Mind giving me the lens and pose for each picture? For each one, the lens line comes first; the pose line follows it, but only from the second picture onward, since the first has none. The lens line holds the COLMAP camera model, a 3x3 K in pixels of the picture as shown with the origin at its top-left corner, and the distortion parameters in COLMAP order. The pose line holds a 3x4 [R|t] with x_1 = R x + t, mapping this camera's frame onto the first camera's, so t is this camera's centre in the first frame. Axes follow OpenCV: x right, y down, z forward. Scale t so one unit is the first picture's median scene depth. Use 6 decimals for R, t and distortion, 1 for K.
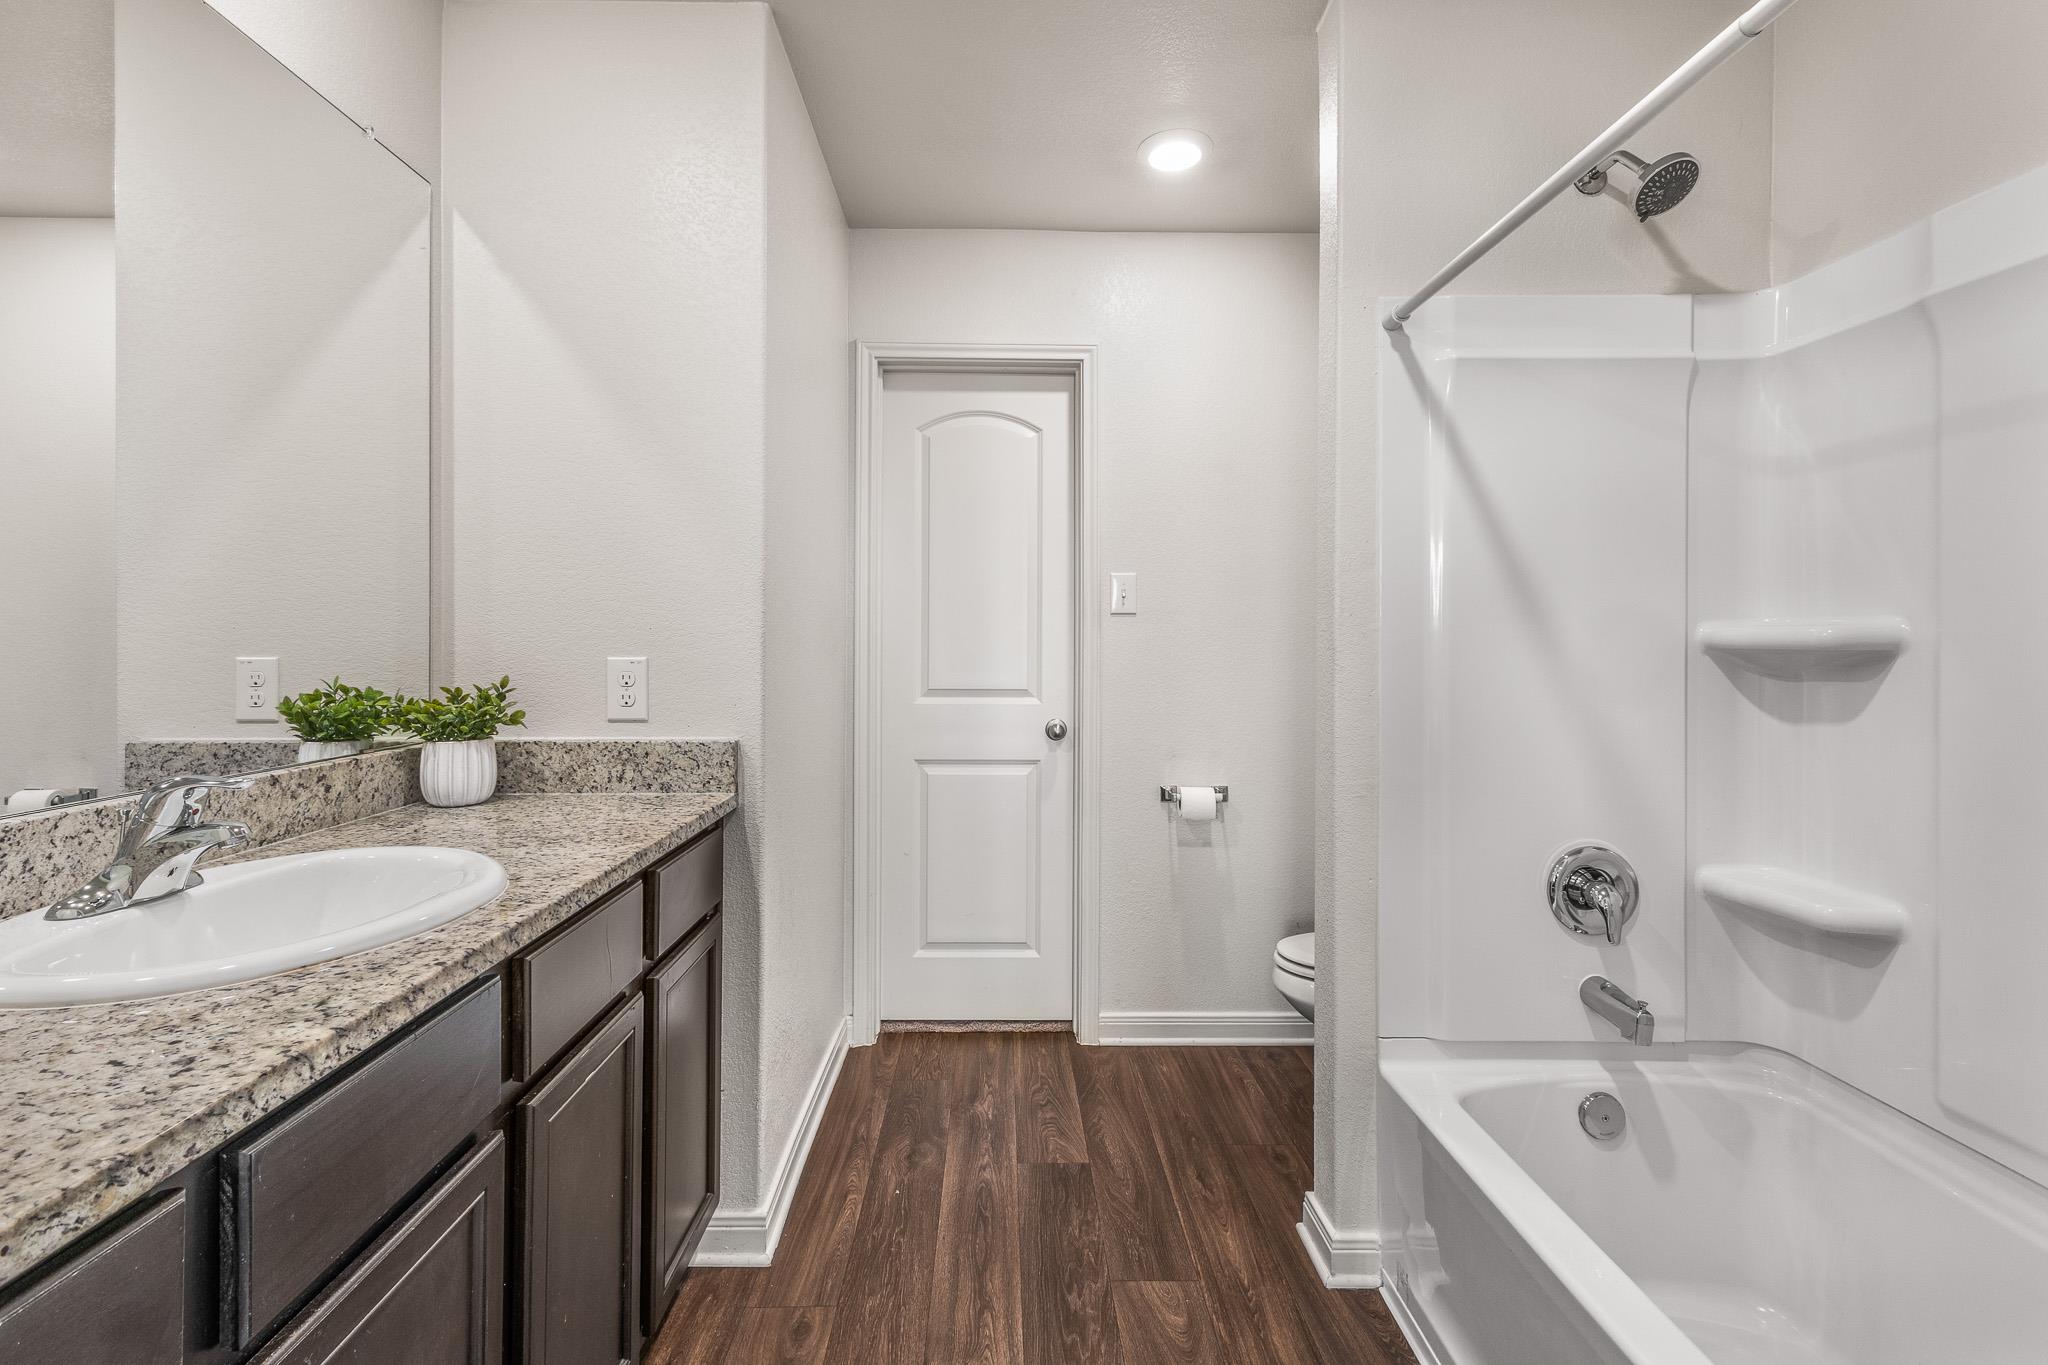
lens RADIAL K [[919.7, 0, 1017.6], [0, 919.7, 641.7], [0, 0, 1]] dist [0.003144, -0.003876]
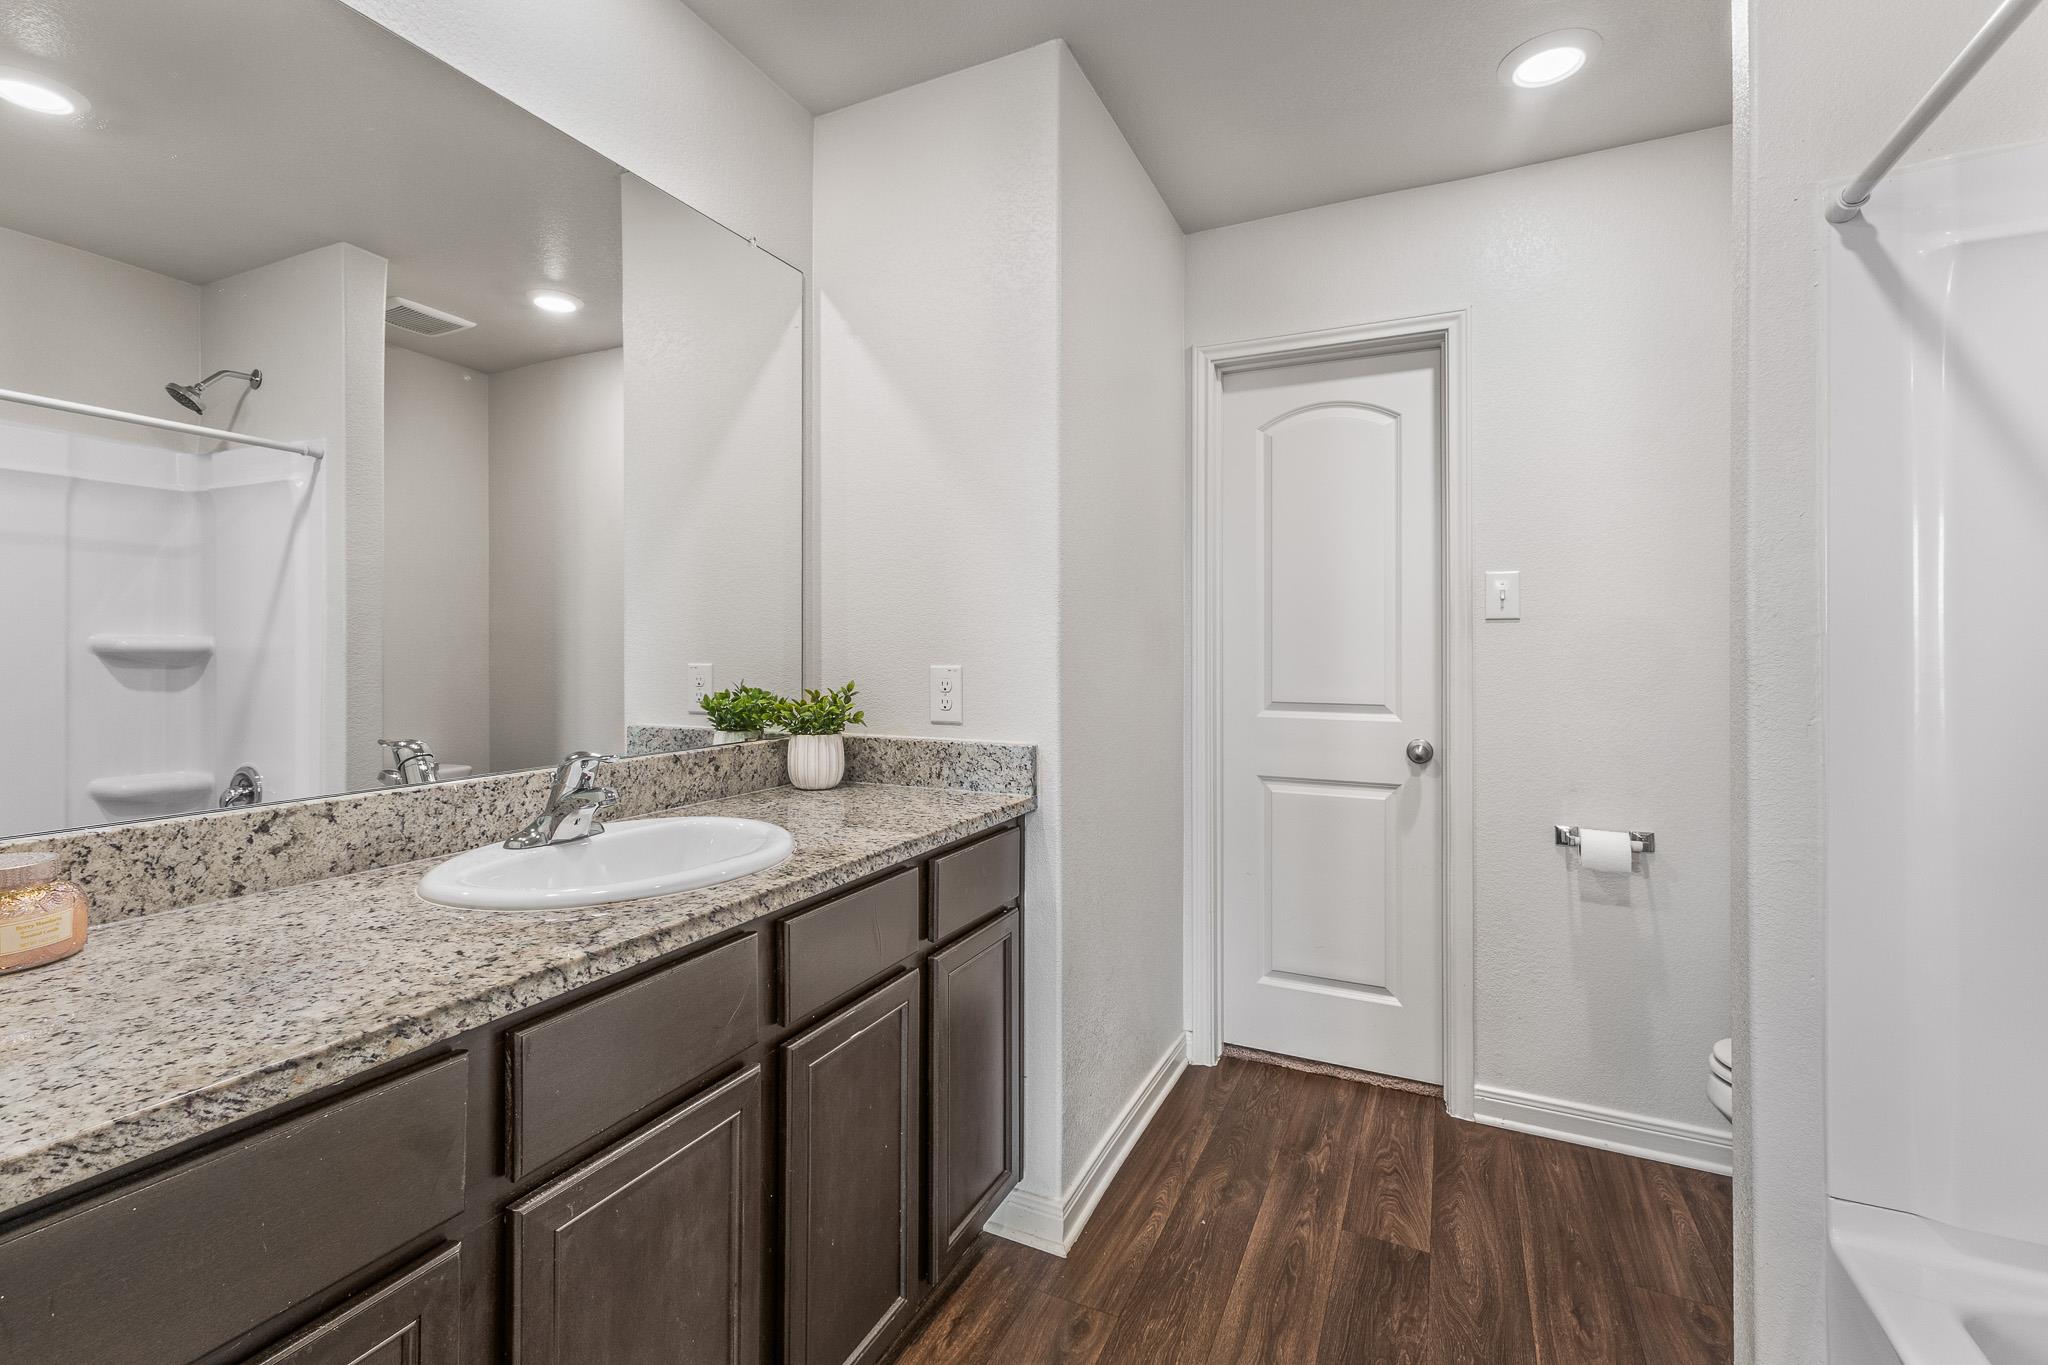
lens RADIAL K [[917.7, 0, 999.6], [0, 917.7, 646.1], [0, 0, 1]] dist [-0.000165, 0.000766]
pose [[0.886768, -0.002595, -0.462207, 0.148197], [-0.000473, 0.999979, -0.006521, 0.000450], [0.462214, 0.006001, 0.886748, 0.052381]]
